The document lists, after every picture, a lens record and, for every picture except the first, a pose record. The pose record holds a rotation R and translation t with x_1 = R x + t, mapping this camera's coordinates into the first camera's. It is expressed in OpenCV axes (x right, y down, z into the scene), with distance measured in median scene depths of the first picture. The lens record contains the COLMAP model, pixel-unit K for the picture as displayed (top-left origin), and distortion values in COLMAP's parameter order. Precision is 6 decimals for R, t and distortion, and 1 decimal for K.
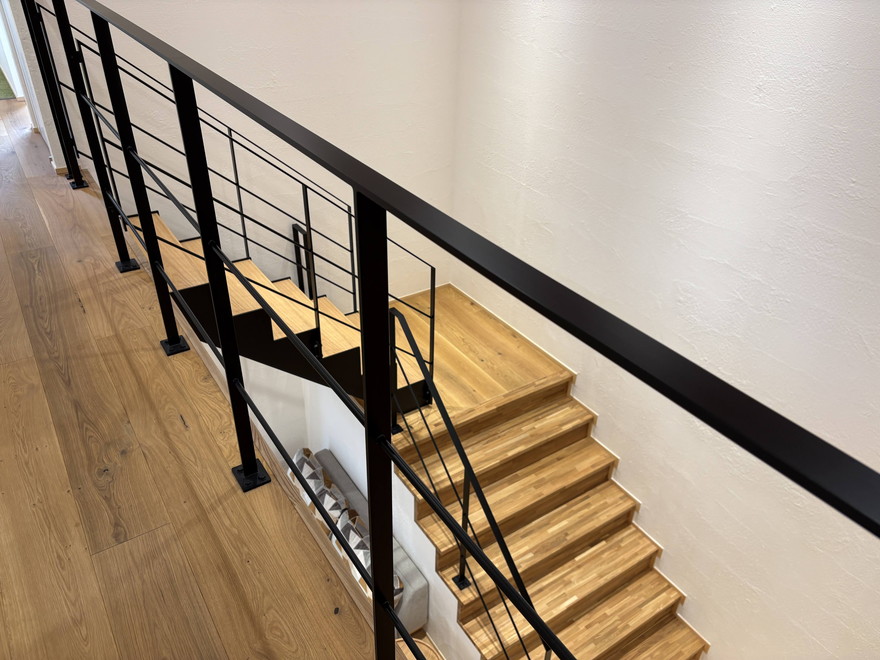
lens RADIAL K [[651.3, 0, 440.0], [0, 651.3, 330.0], [0, 0, 1]] dist [0.036514, -0.037095]
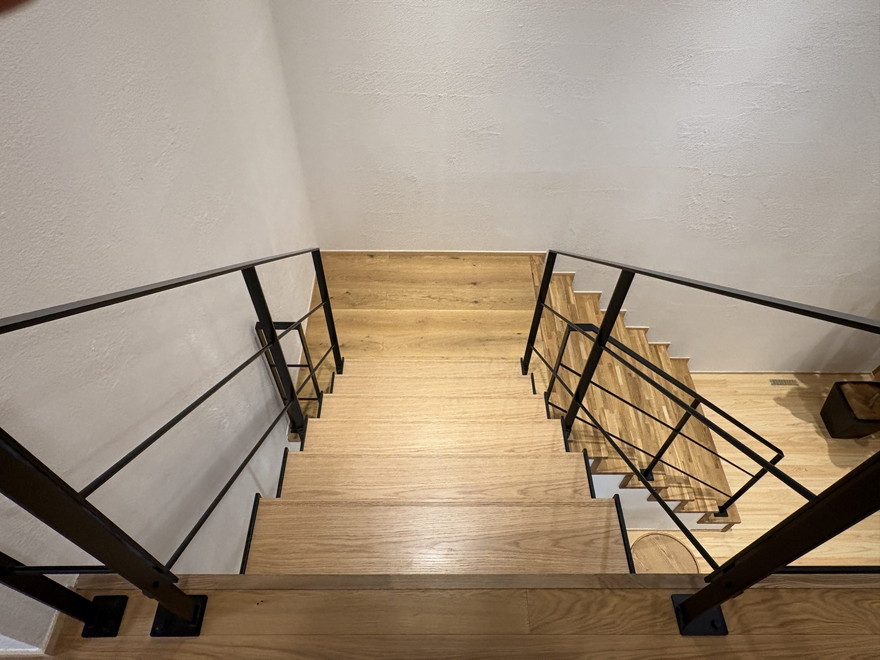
lens RADIAL K [[555.9, 0, 440.0], [0, 555.9, 330.0], [0, 0, 1]] dist [0.008021, -0.003923]
pose [[0.558028, -0.658088, 0.505495, -0.818645], [0.451819, 0.751903, 0.480106, -0.684311], [-0.696035, -0.039521, 0.716919, 1.051240]]
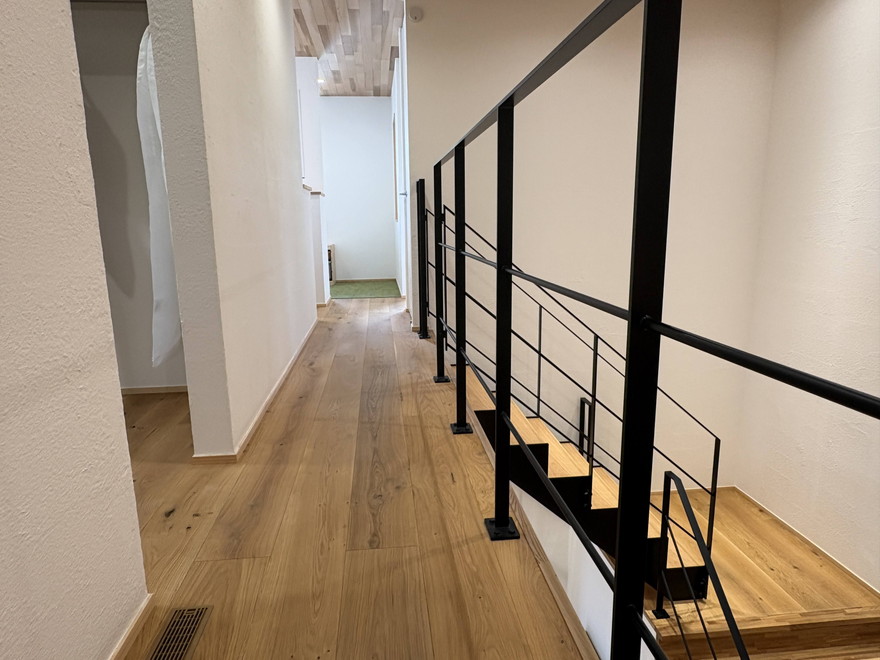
lens RADIAL K [[555.9, 0, 440.0], [0, 555.9, 330.0], [0, 0, 1]] dist [0.008021, -0.003923]
pose [[0.883601, 0.053831, -0.465136, 0.001506], [-0.220295, 0.924355, -0.311508, 0.177273], [0.413182, 0.377716, 0.828620, 0.123949]]
